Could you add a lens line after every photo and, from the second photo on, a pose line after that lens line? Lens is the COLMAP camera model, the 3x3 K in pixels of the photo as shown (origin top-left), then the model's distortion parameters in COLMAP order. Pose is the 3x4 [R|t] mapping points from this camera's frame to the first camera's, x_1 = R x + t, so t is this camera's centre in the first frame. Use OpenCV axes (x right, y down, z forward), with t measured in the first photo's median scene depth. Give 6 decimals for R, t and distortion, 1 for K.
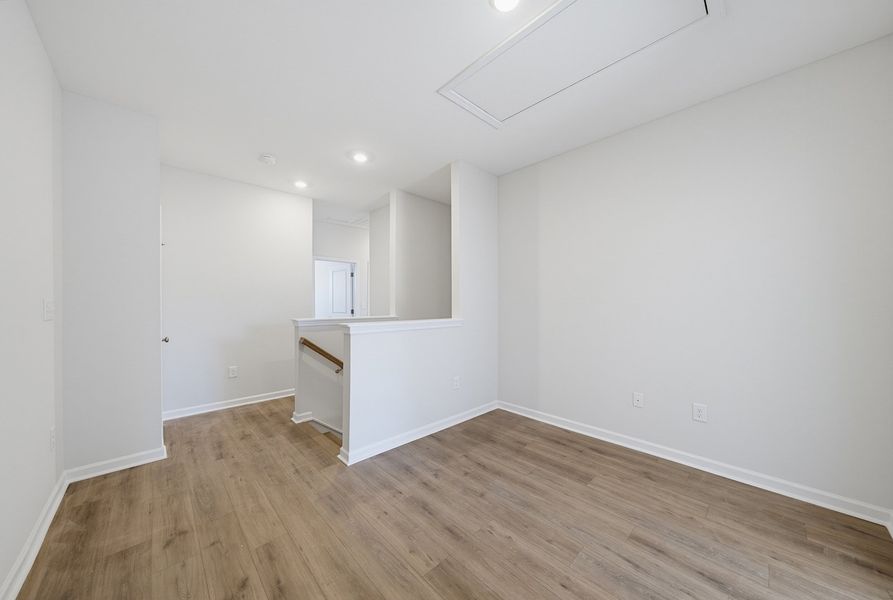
lens RADIAL K [[312.0, 0, 447.2], [0, 312.0, 301.4], [0, 0, 1]] dist [-0.001639, 0.000651]
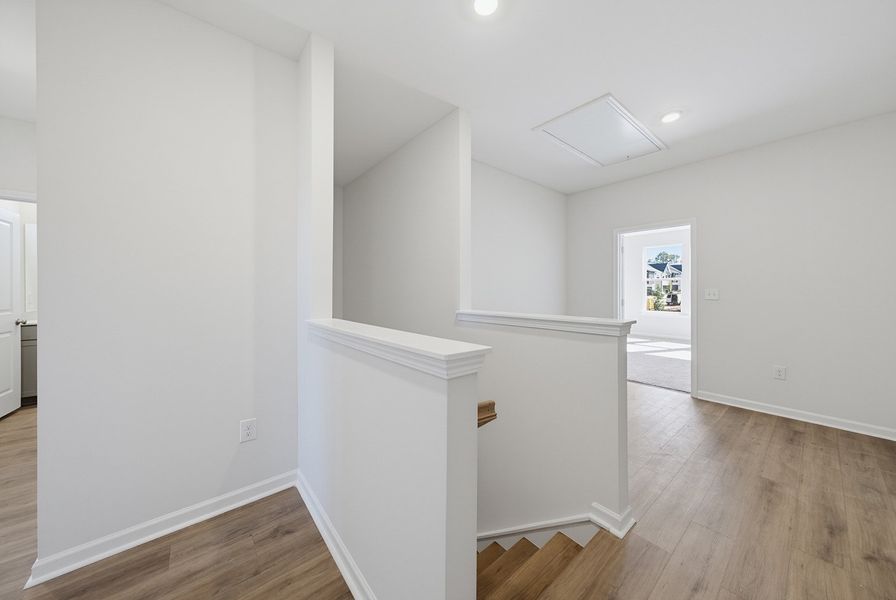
lens RADIAL K [[310.4, 0, 452.1], [0, 310.4, 292.6], [0, 0, 1]] dist [-0.006059, 0.000505]
pose [[0.057179, -0.010007, 0.998314, -1.484819], [0.000758, 0.999950, 0.009980, 0.023608], [-0.998364, 0.000186, 0.057184, 1.990434]]
